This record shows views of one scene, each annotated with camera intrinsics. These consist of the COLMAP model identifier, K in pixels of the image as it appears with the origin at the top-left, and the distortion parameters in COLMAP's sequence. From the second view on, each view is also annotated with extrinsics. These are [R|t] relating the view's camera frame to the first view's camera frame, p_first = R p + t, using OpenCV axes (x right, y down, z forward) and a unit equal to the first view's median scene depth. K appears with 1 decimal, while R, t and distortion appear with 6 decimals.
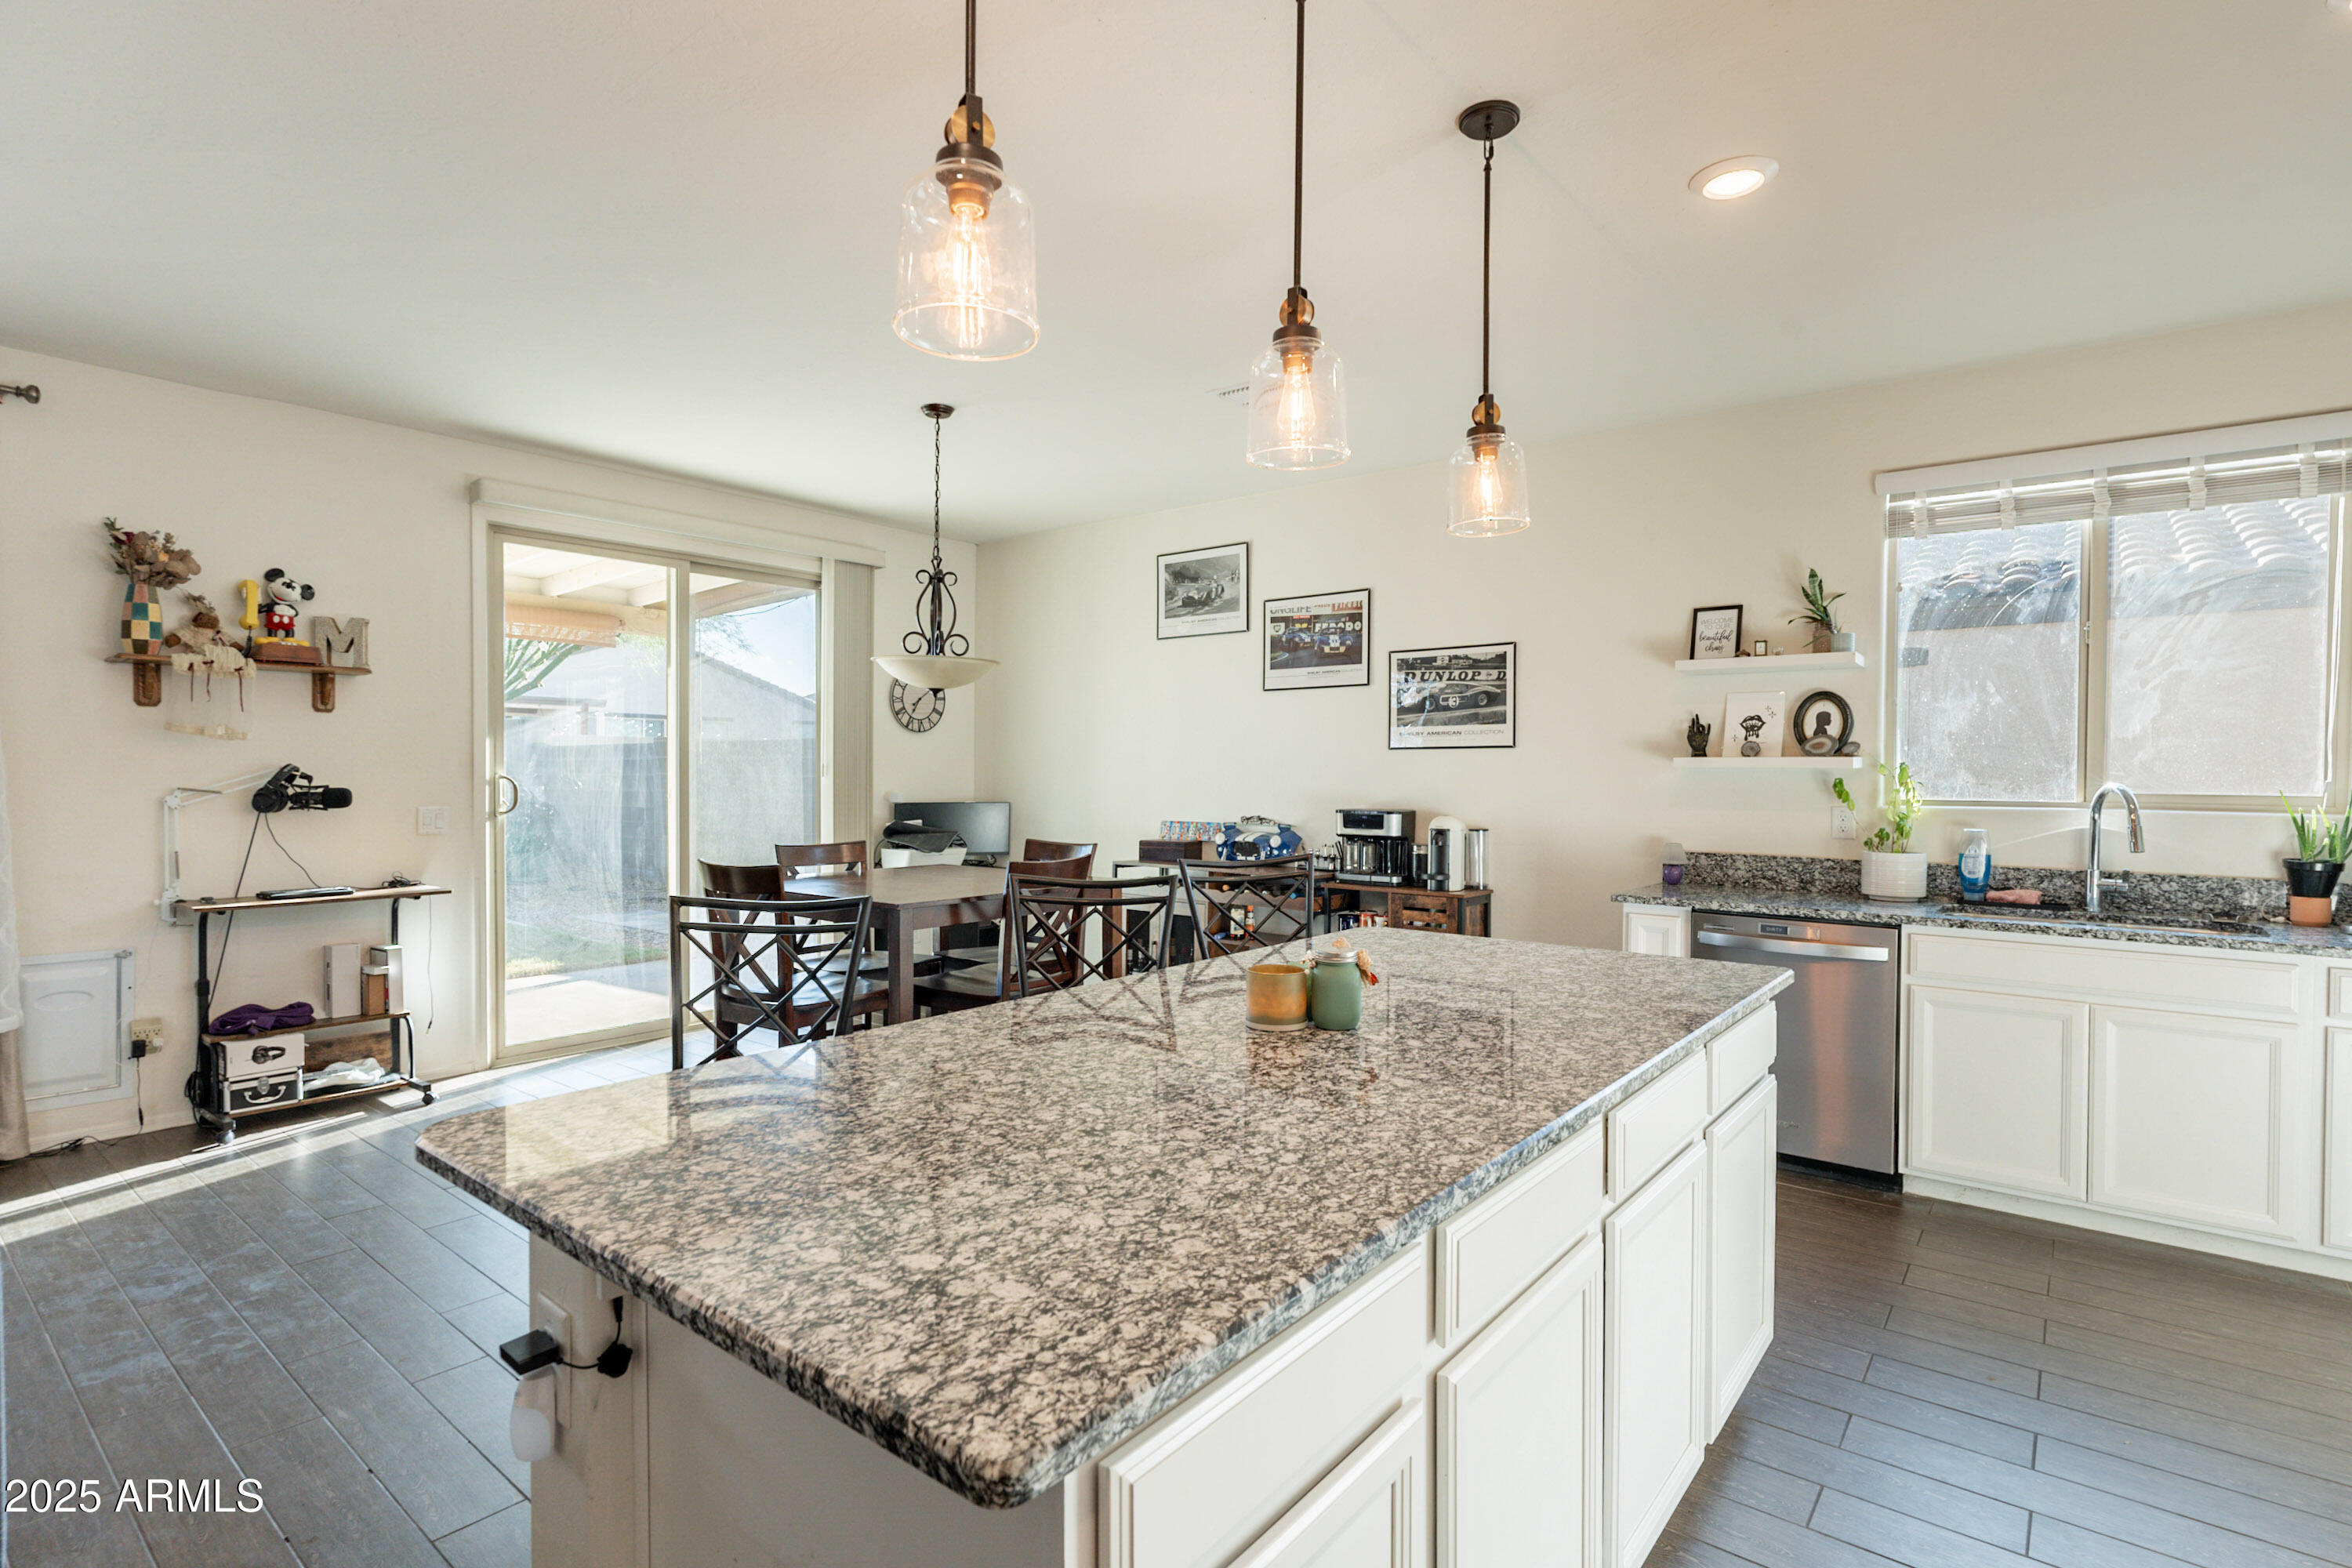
lens RADIAL K [[1130.7, 0, 1169.8], [0, 1130.7, 786.3], [0, 0, 1]] dist [-0.001469, -0.000375]
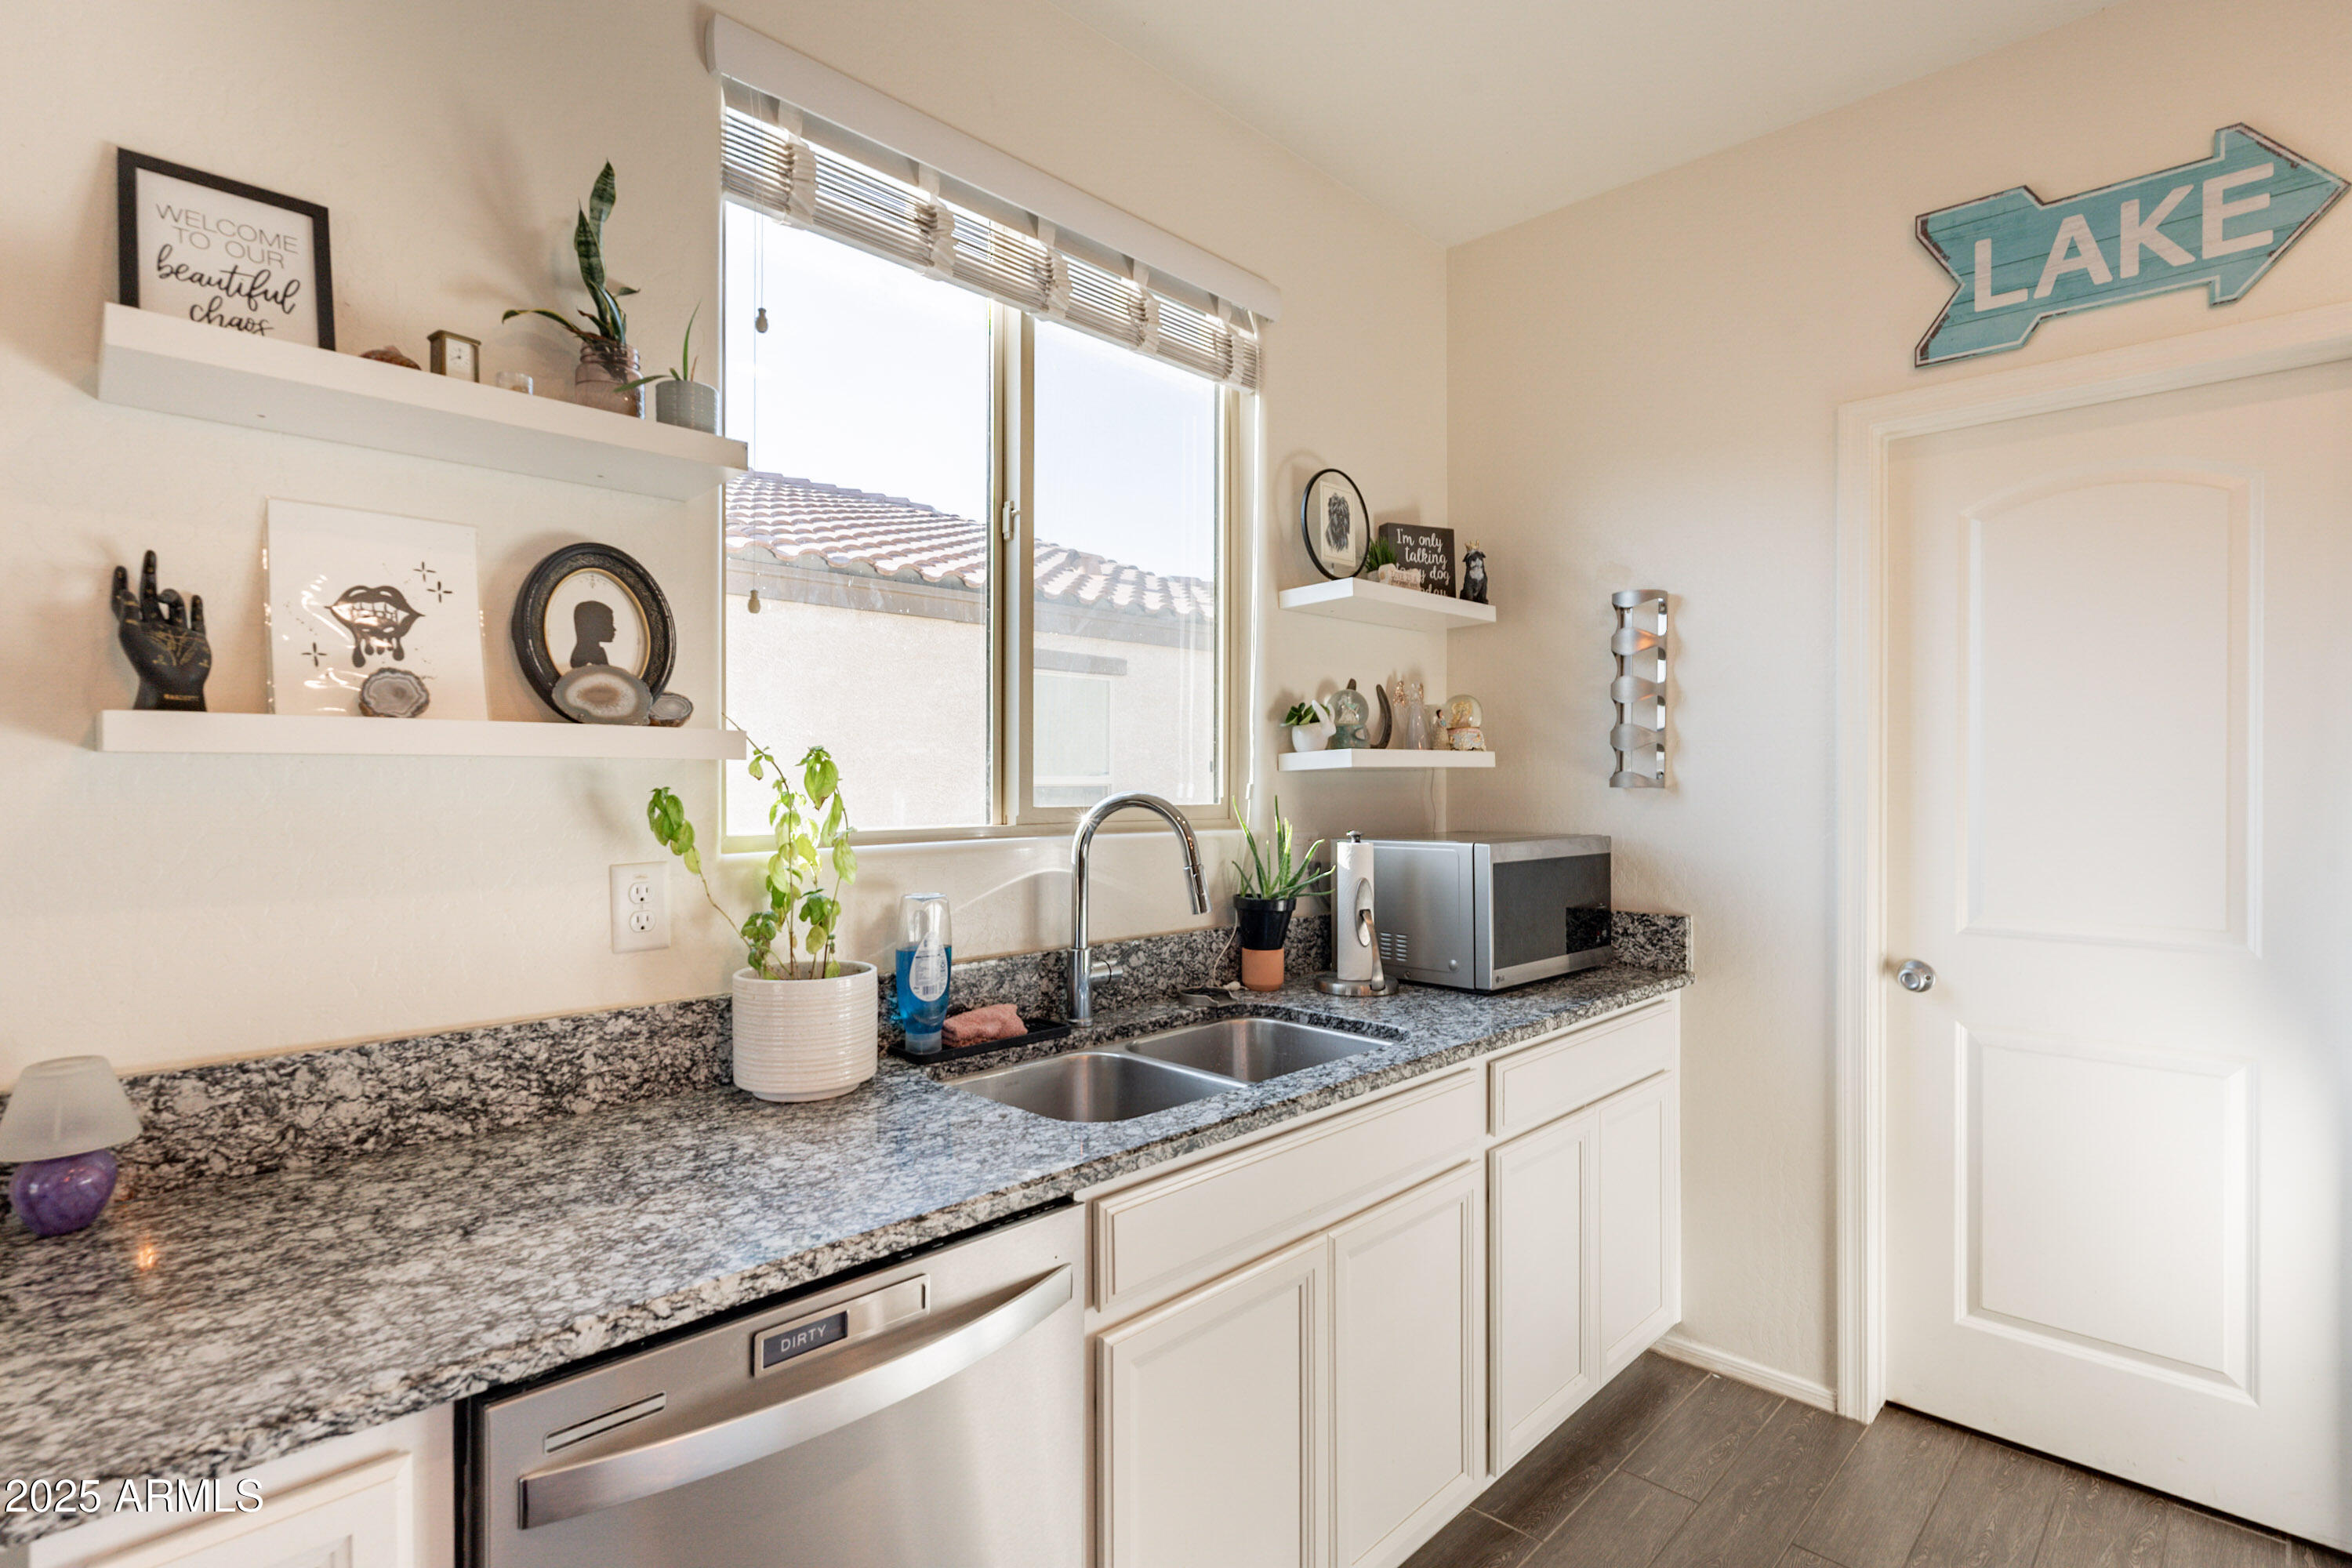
lens RADIAL K [[1130.7, 0, 1161.2], [0, 1130.7, 784.5], [0, 0, 1]] dist [-0.001469, -0.000375]
pose [[0.086727, -0.009912, 0.996183, 0.265997], [0.012528, 0.999882, 0.008858, -0.010085], [-0.996153, 0.011712, 0.086841, 0.884346]]
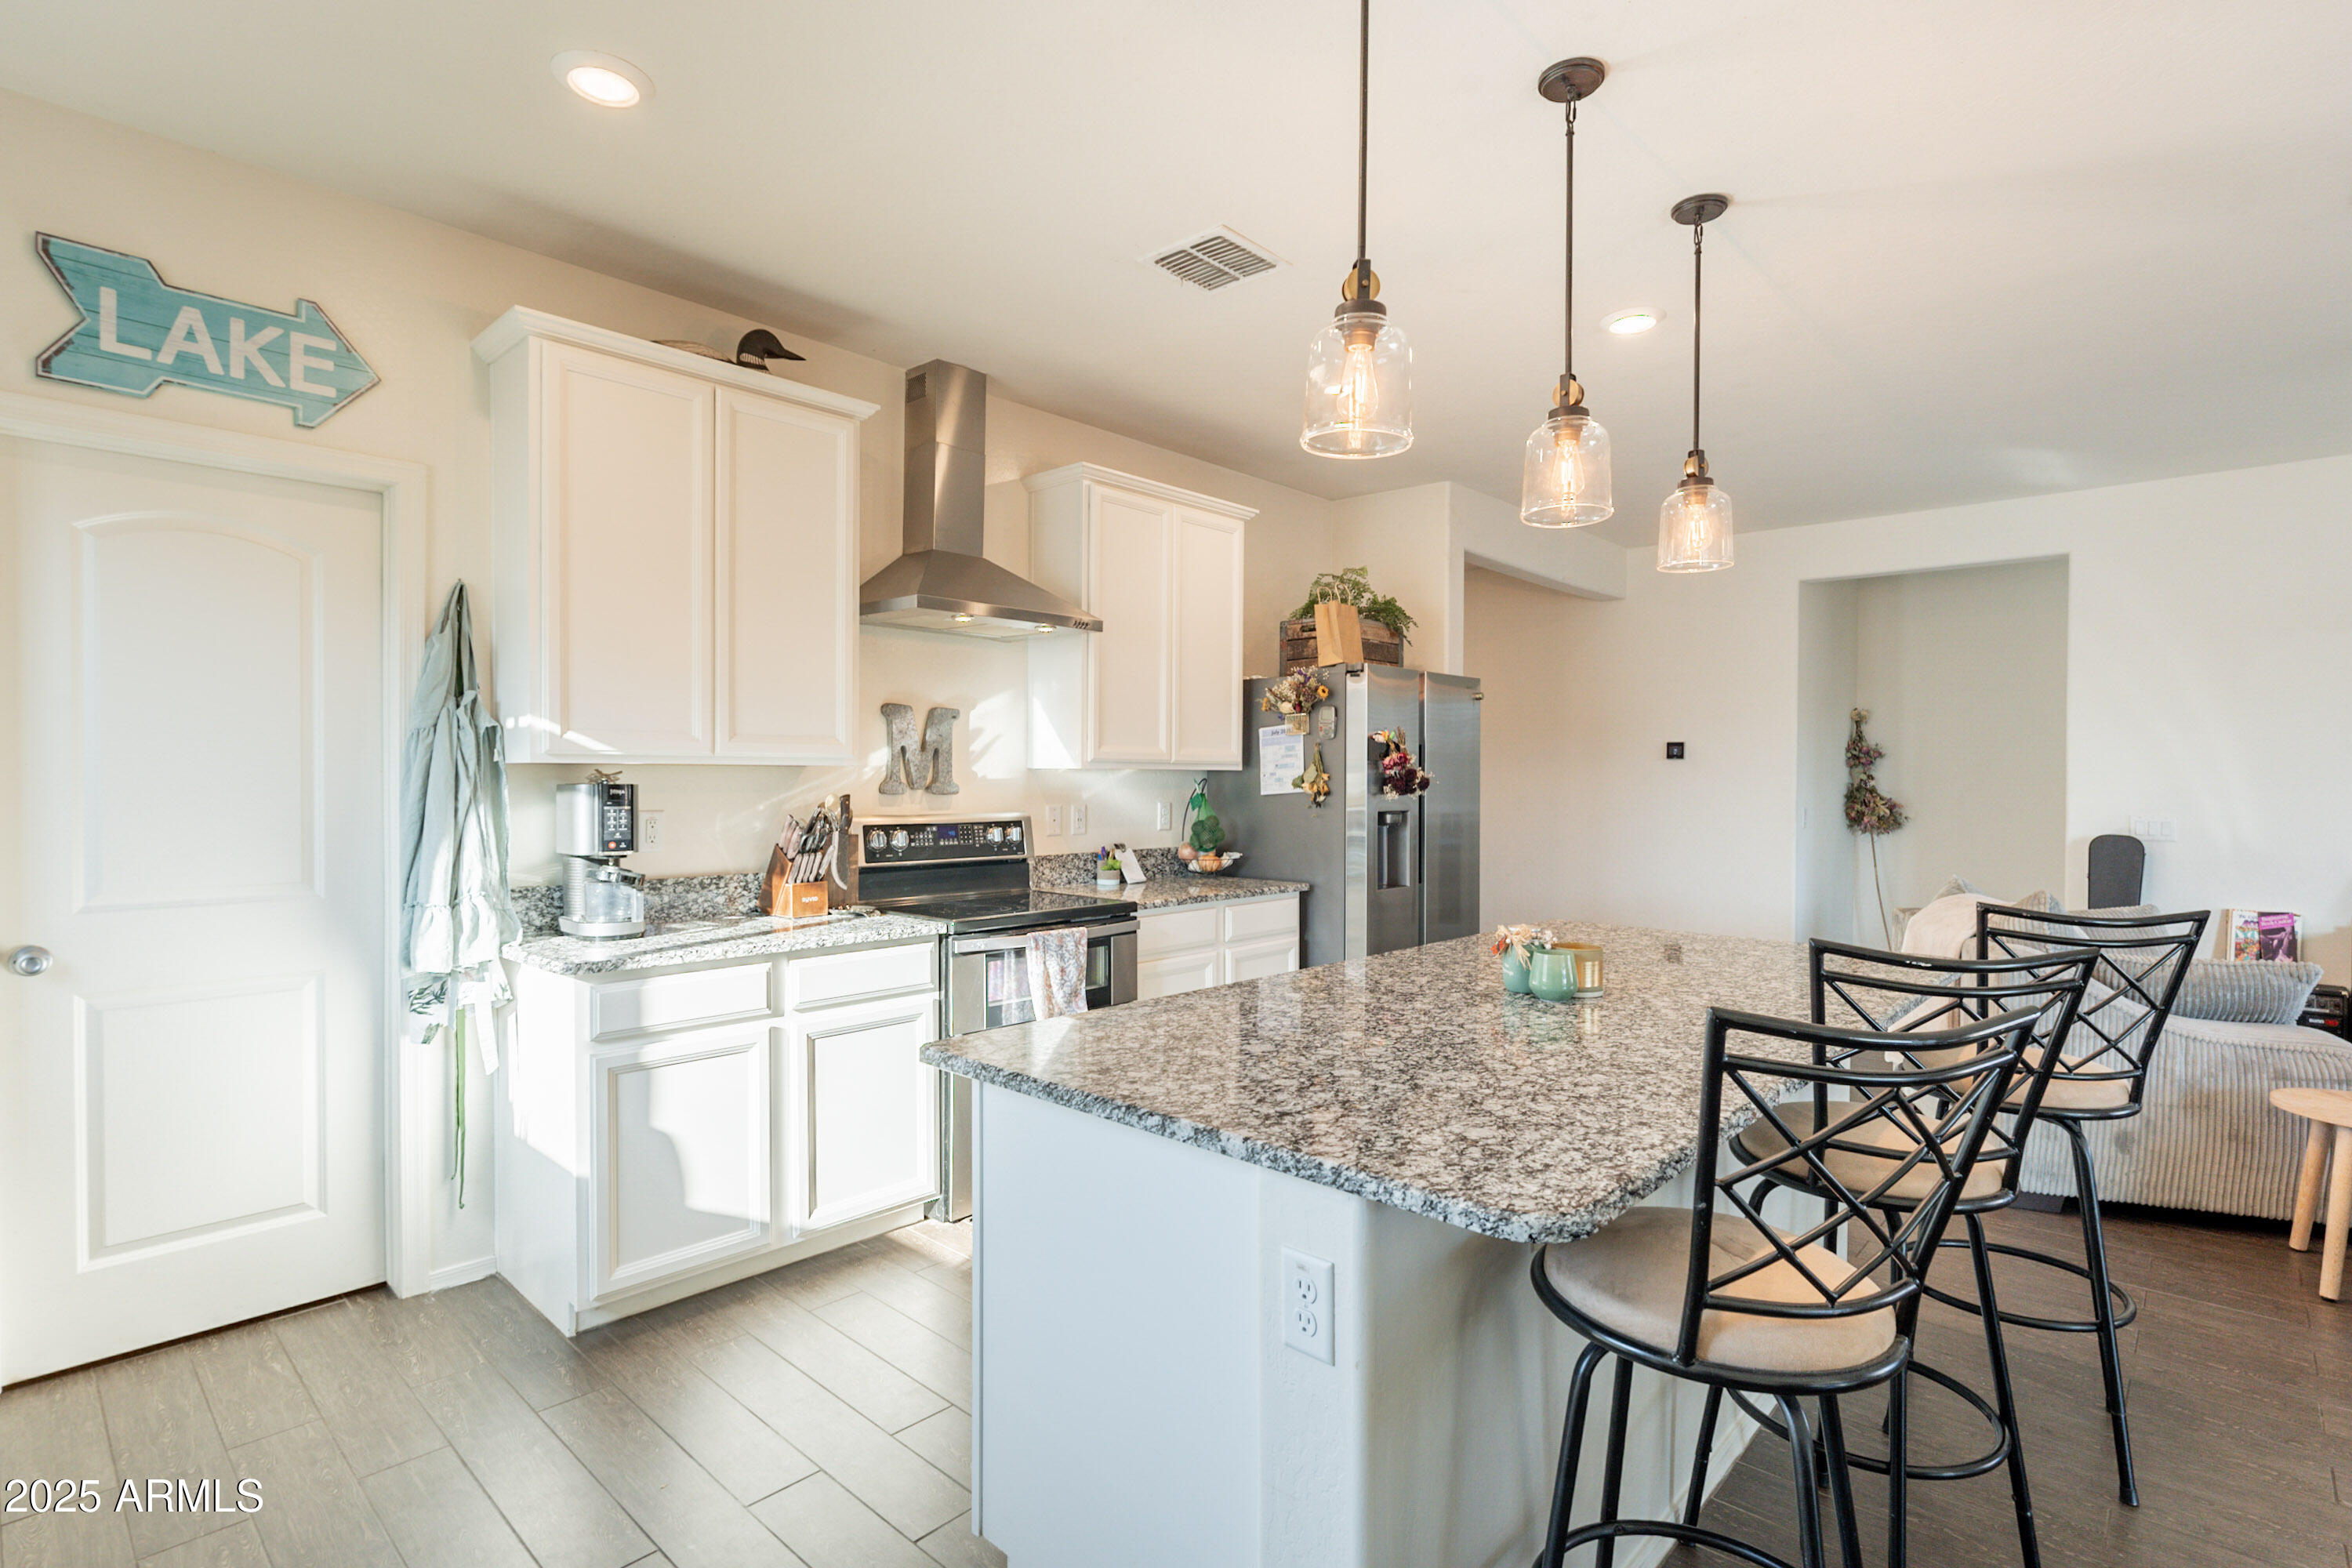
lens RADIAL K [[1130.7, 0, 1183.6], [0, 1130.7, 775.9], [0, 0, 1]] dist [-0.001469, -0.000375]
pose [[-0.998785, -0.009016, 0.048456, 0.233767], [-0.008394, 0.999880, 0.013020, -0.013209], [-0.048568, 0.012598, -0.998740, 1.129394]]
